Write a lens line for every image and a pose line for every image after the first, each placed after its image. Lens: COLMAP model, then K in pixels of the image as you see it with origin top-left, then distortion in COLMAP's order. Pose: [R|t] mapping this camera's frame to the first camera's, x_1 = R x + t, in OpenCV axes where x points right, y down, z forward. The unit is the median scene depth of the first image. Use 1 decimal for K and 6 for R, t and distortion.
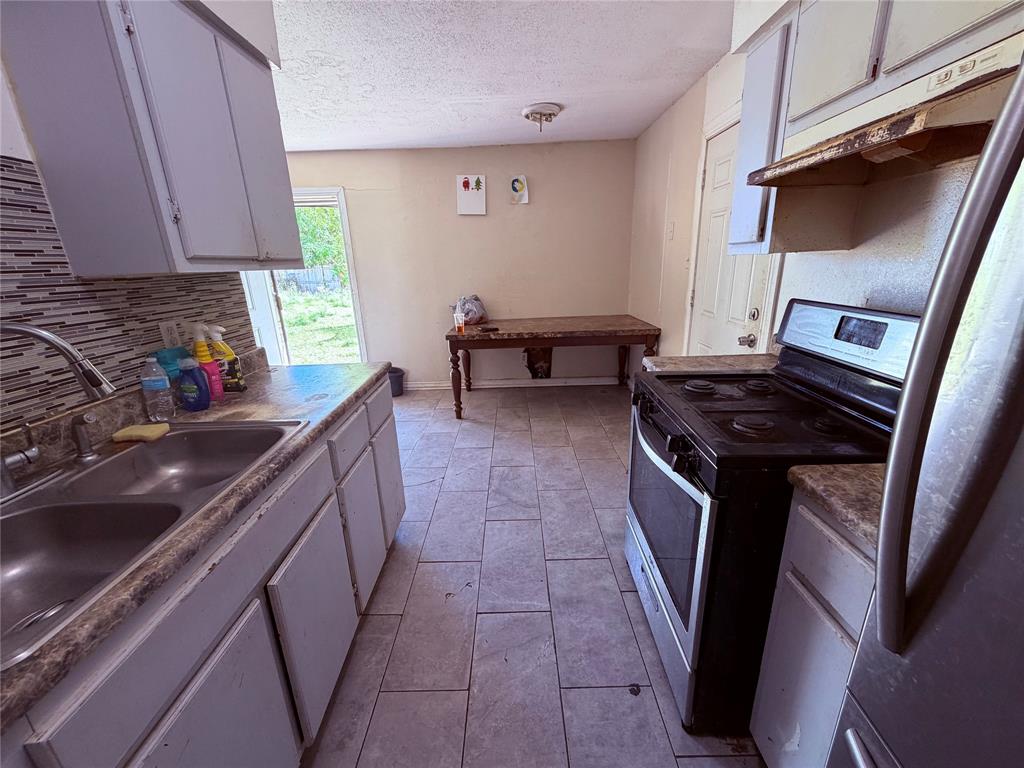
lens RADIAL K [[409.8, 0, 513.0], [0, 409.8, 384.9], [0, 0, 1]] dist [0.000286, -0.000172]
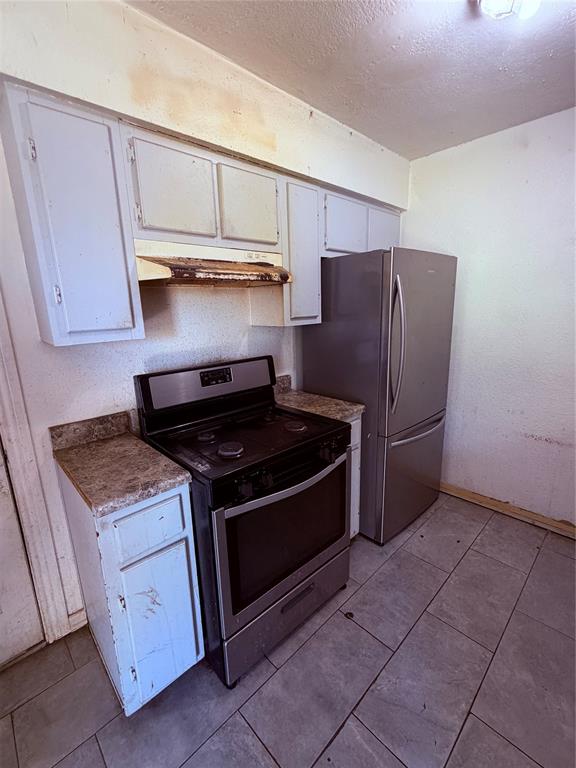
lens RADIAL K [[341.4, 0, 285.4], [0, 341.4, 382.5], [0, 0, 1]] dist [-0.001099, -0.000057]
pose [[-0.686651, -0.111819, 0.718336, -0.342935], [0.259860, 0.885067, 0.386171, -0.547743], [-0.678957, 0.451832, -0.578675, 1.539507]]
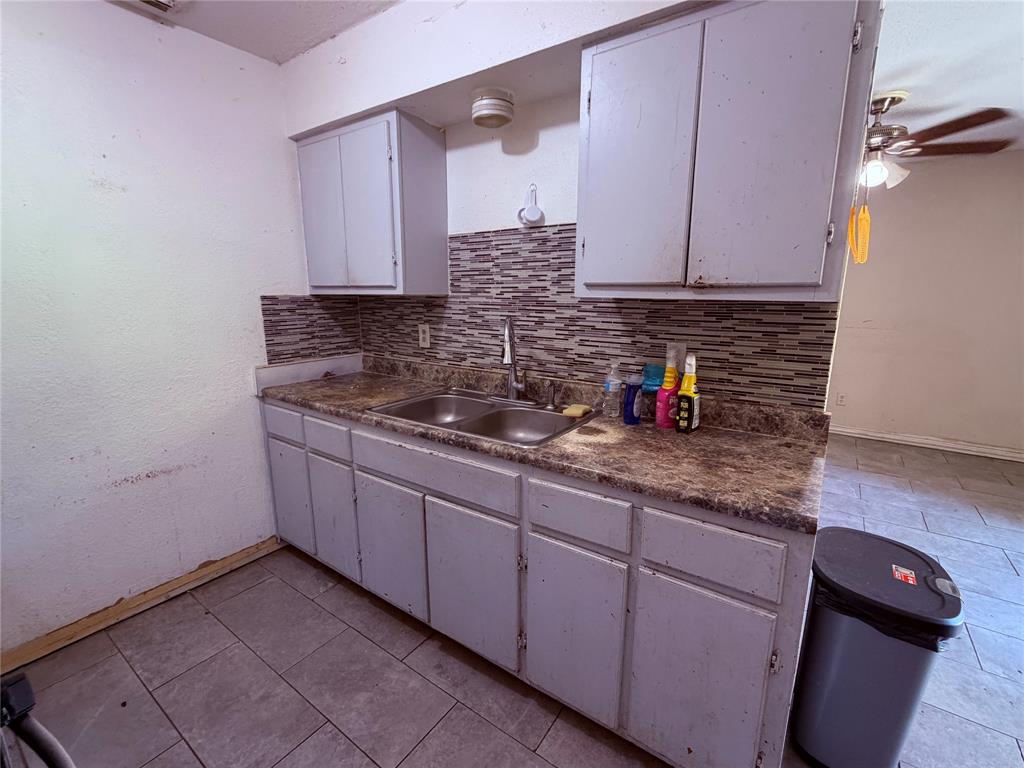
lens RADIAL K [[455.2, 0, 511.1], [0, 455.2, 384.3], [0, 0, 1]] dist [-0.001099, -0.000057]
pose [[-0.582974, 0.193608, -0.789086, 0.361048], [-0.219792, 0.897404, 0.382566, -0.452176], [0.782197, 0.396461, -0.480610, 1.403754]]
